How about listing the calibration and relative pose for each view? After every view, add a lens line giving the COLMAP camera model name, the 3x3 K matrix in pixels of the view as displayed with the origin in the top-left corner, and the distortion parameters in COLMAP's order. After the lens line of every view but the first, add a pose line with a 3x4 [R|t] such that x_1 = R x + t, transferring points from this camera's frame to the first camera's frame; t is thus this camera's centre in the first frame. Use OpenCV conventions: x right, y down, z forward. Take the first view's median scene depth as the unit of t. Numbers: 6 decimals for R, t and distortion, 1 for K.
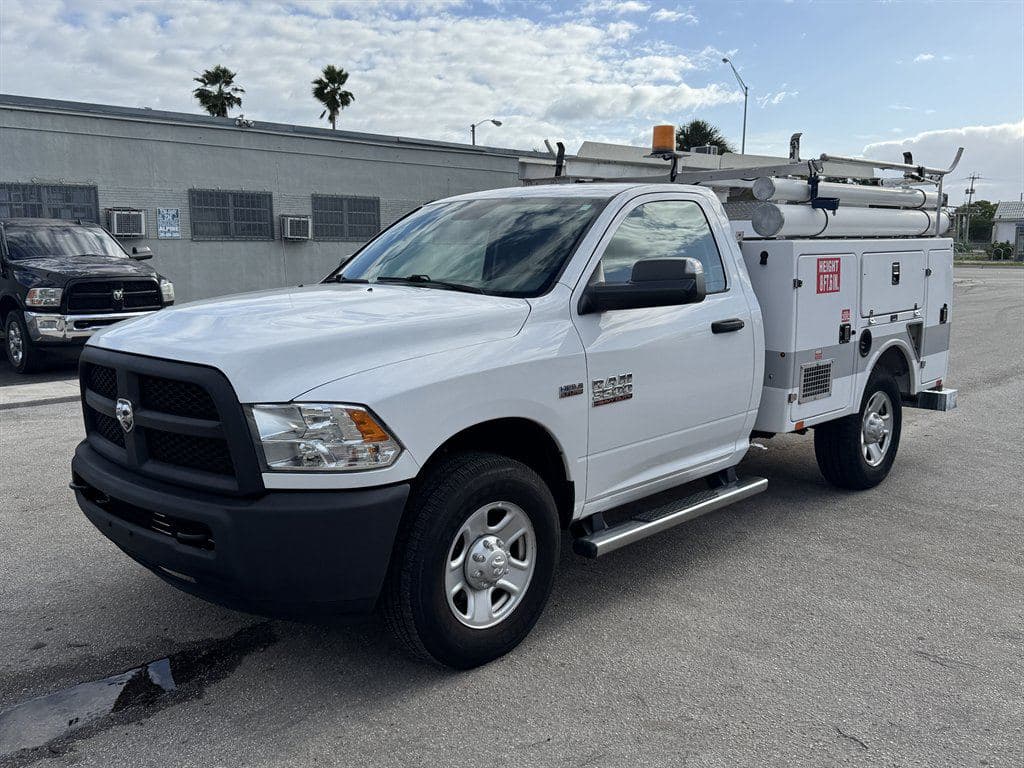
lens RADIAL K [[929.9, 0, 514.8], [0, 929.9, 381.9], [0, 0, 1]] dist [0.028875, 0.000000]
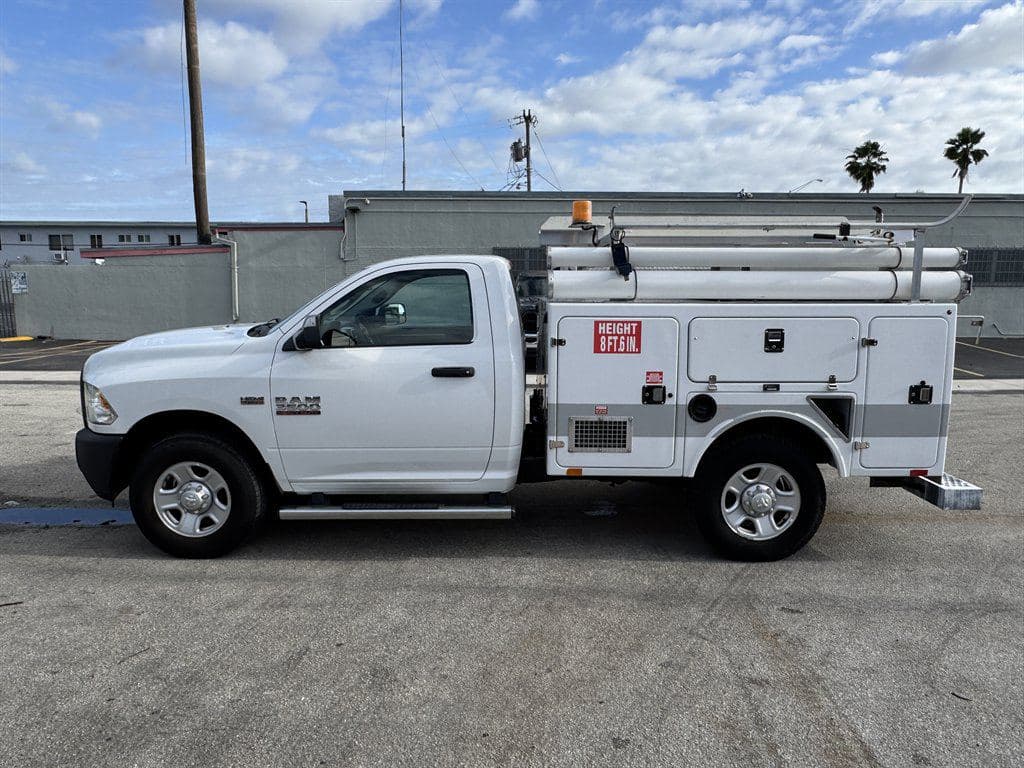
lens RADIAL K [[709.0, 0, 506.4], [0, 709.0, 382.0], [0, 0, 1]] dist [-0.011542, 0.013242]
pose [[0.683867, 0.108592, -0.721480, 0.836583], [-0.114293, 0.992598, 0.041064, -0.082696], [0.720599, 0.054378, 0.691216, 0.362481]]
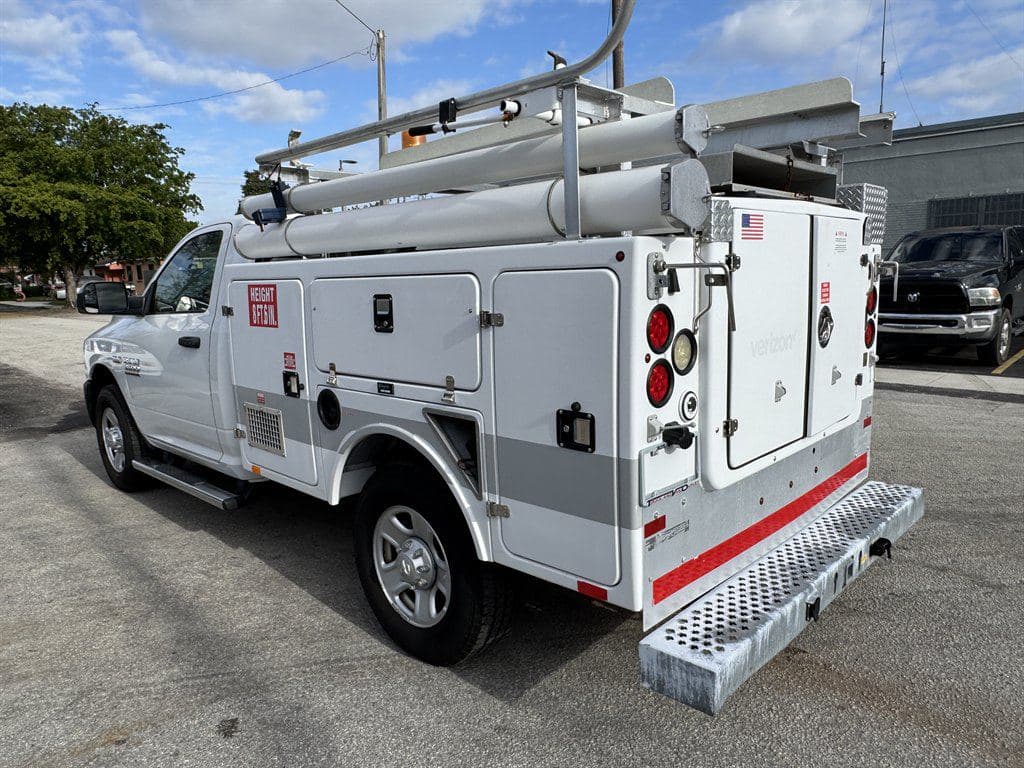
lens RADIAL K [[709.0, 0, 504.0], [0, 709.0, 386.7], [0, 0, 1]] dist [-0.011542, 0.013242]
pose [[-0.008118, 0.169833, -0.985439, 0.959525], [-0.116257, 0.978629, 0.169617, -0.174829], [0.993186, 0.115941, 0.011800, 1.216253]]
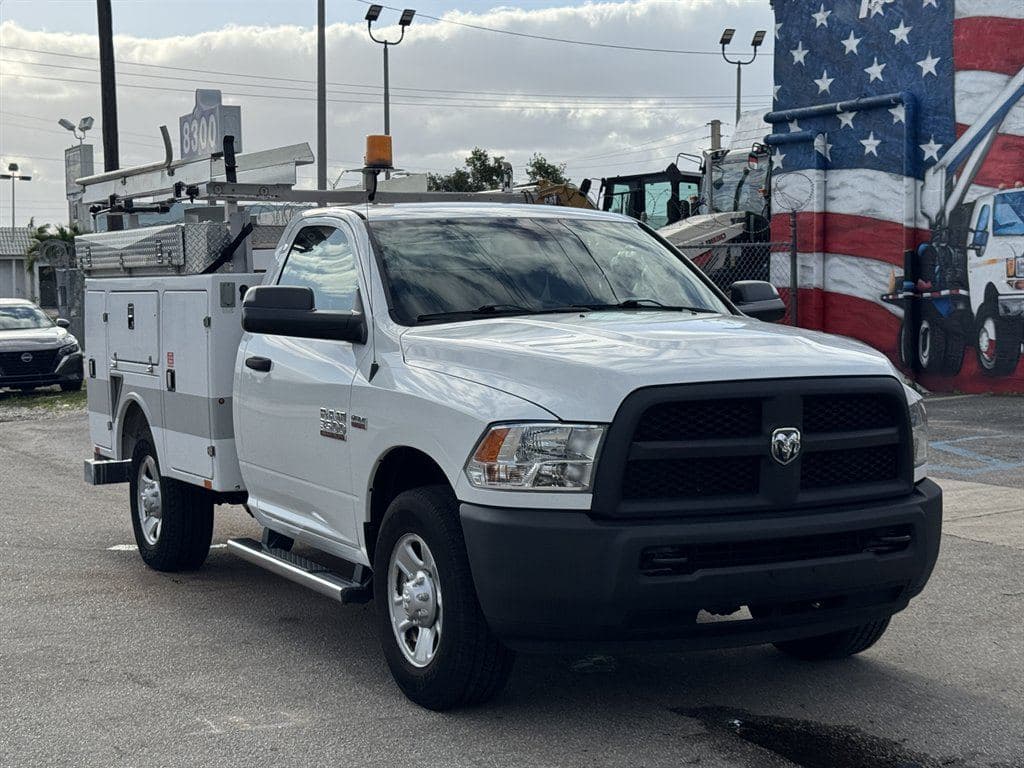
lens RADIAL K [[1693.6, 0, 510.7], [0, 1693.6, 391.0], [0, 0, 1]] dist [0.119616, 0.000000]
pose [[0.316671, -0.056983, 0.946822, -1.382379], [0.147982, 0.988939, 0.010024, -0.049491], [-0.936921, 0.136938, 0.321600, 0.470854]]
